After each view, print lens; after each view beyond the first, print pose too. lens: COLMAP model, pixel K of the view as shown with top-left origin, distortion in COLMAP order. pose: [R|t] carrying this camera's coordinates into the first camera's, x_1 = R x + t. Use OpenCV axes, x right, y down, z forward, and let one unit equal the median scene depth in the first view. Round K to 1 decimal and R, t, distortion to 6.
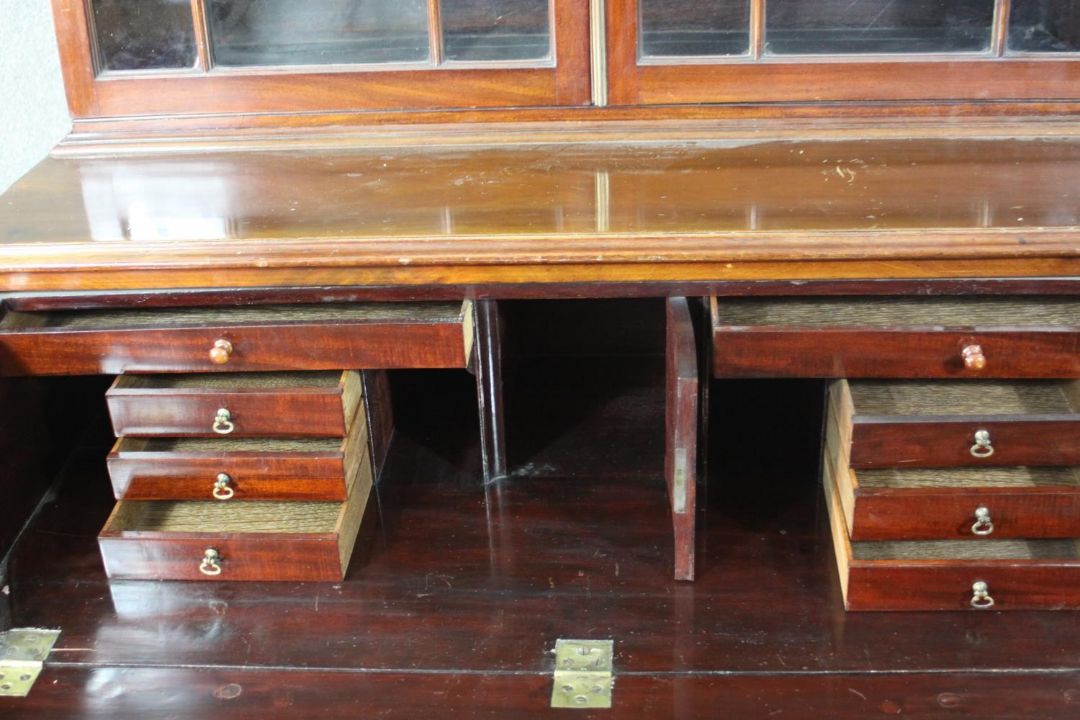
lens RADIAL K [[1372.3, 0, 540.0], [0, 1372.3, 365.4], [0, 0, 1]] dist [-0.169103, 0.117366]
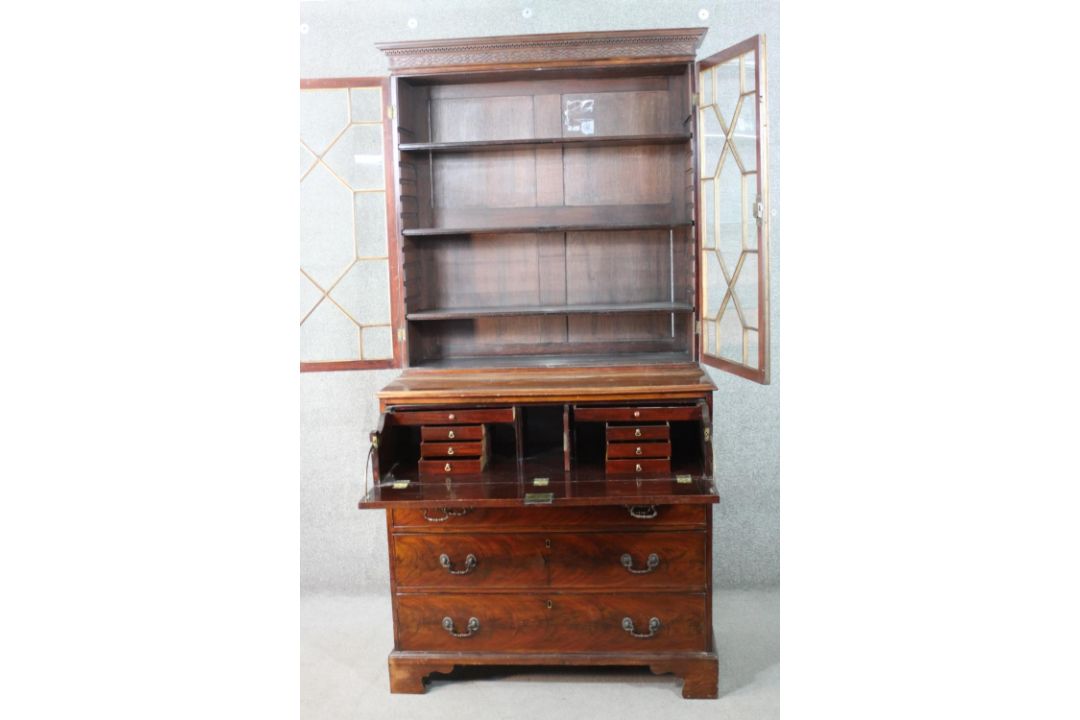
lens RADIAL K [[1002.9, 0, 540.6], [0, 1002.9, 358.5], [0, 0, 1]] dist [-0.139393, 0.004080]
pose [[0.999761, 0.009507, -0.019686, 0.082879], [-0.015381, 0.945816, -0.324338, 0.774374], [0.015536, 0.324563, 0.945736, -1.826437]]
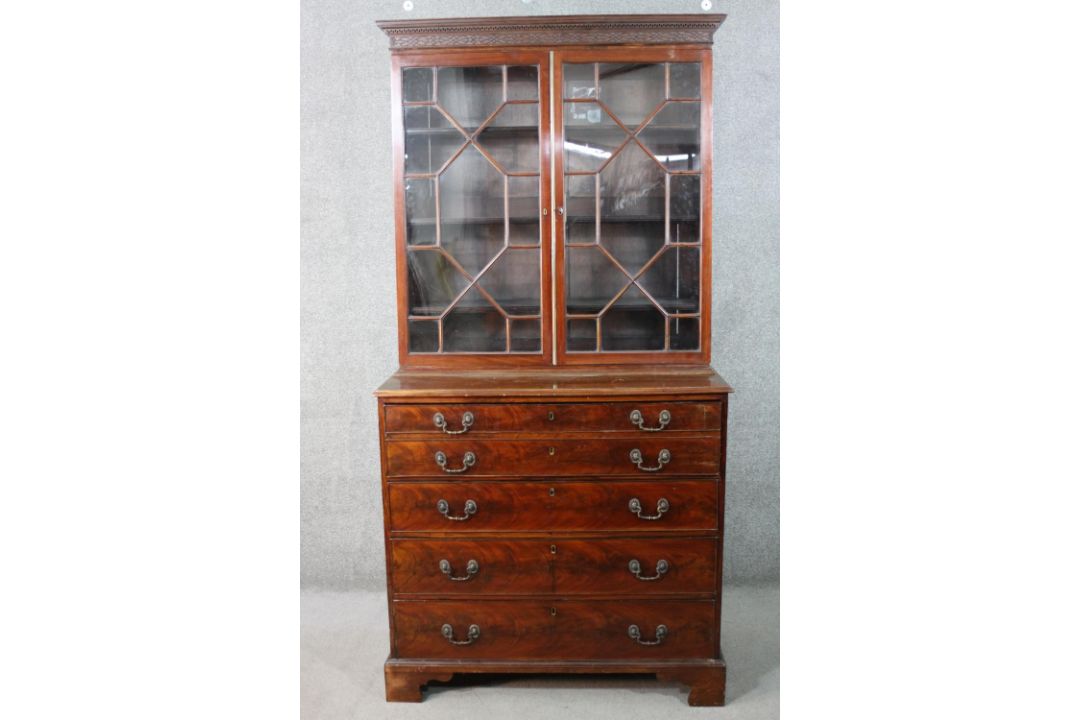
lens RADIAL K [[928.5, 0, 542.1], [0, 928.5, 359.9], [0, 0, 1]] dist [-0.154066, 0.009903]
pose [[0.999270, 0.020561, 0.032186, -0.077832], [-0.009897, 0.953335, -0.301751, 0.609800], [-0.036888, 0.301212, 0.952843, -1.509292]]
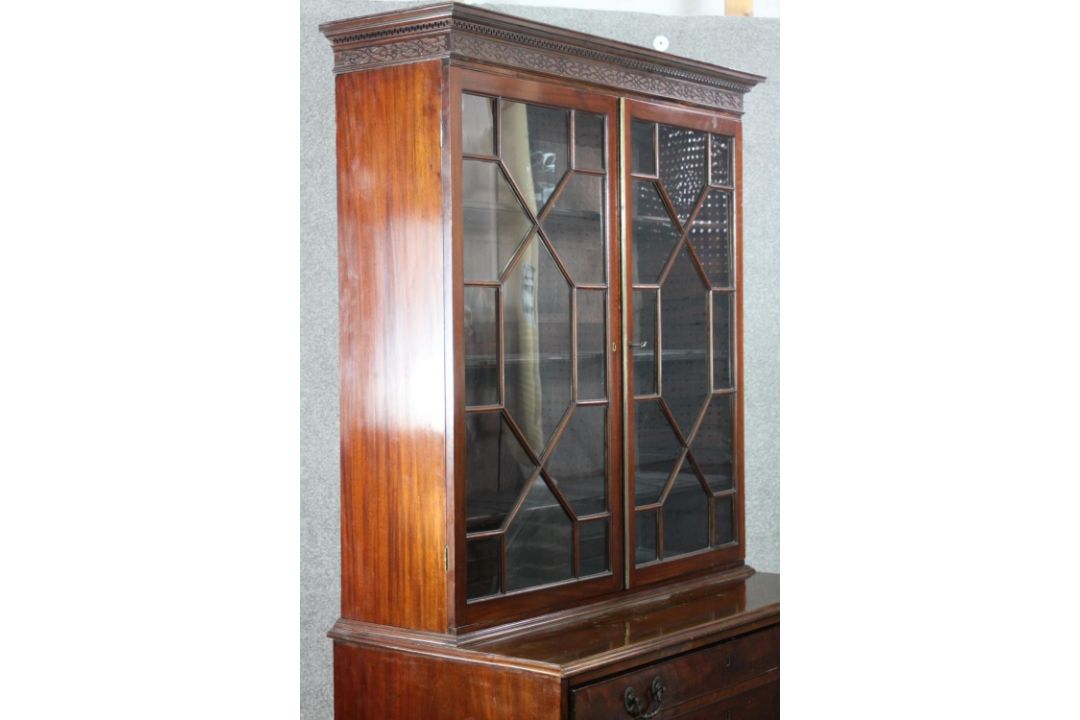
lens RADIAL K [[1584.6, 0, 540.3], [0, 1584.6, 360.2], [0, 0, 1]] dist [0.009337, 0.033865]
pose [[0.565239, 0.015546, 0.824781, -2.524014], [0.356220, 0.897200, -0.261036, 0.116301], [-0.744051, 0.441351, 0.501595, -0.414593]]
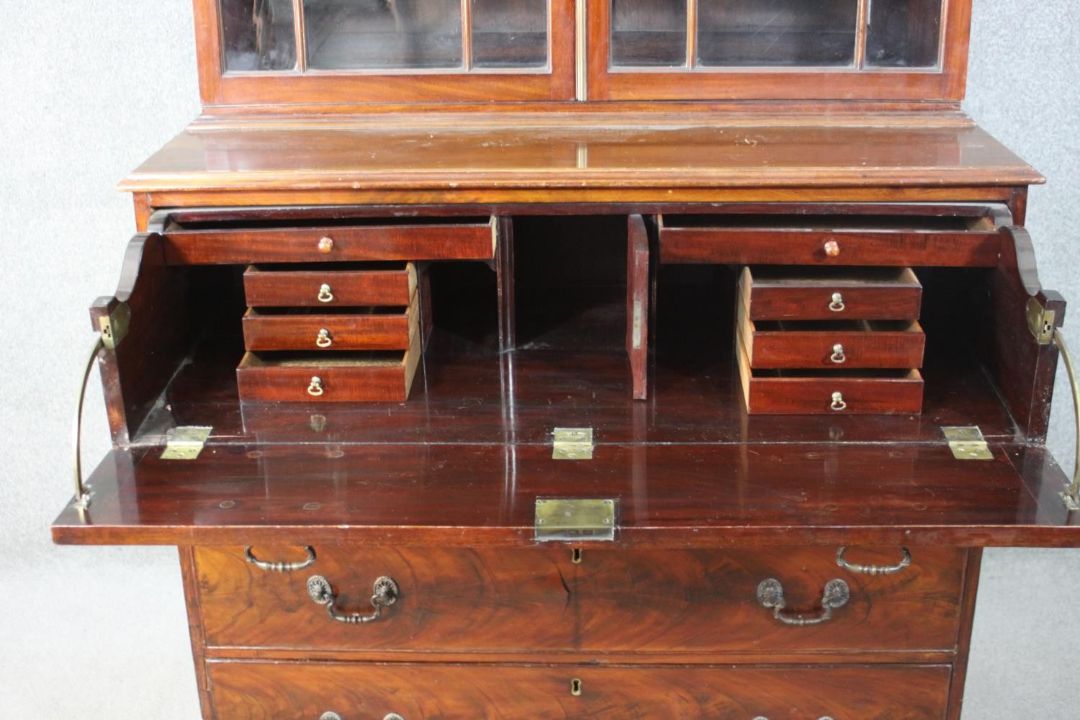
lens RADIAL K [[1372.3, 0, 540.0], [0, 1372.3, 365.4], [0, 0, 1]] dist [-0.169103, 0.117366]
pose [[0.999377, 0.013261, 0.032709, -0.049827], [-0.010524, 0.996538, -0.082473, 0.237880], [-0.033690, 0.082077, 0.996056, -0.464375]]
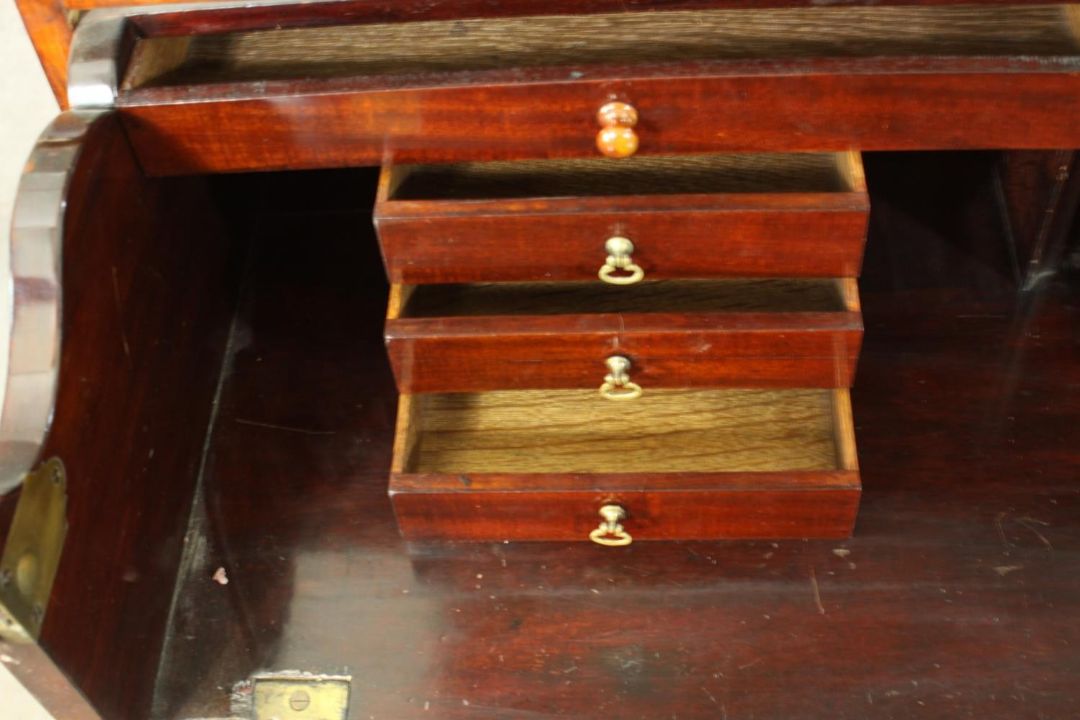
lens RADIAL K [[1372.3, 0, 540.0], [0, 1372.3, 365.4], [0, 0, 1]] dist [-0.169103, 0.117366]
pose [[0.999368, -0.033248, -0.012545, -0.258494], [0.035479, 0.913655, 0.404939, -0.130000], [-0.002002, -0.405128, 0.914258, 0.525238]]
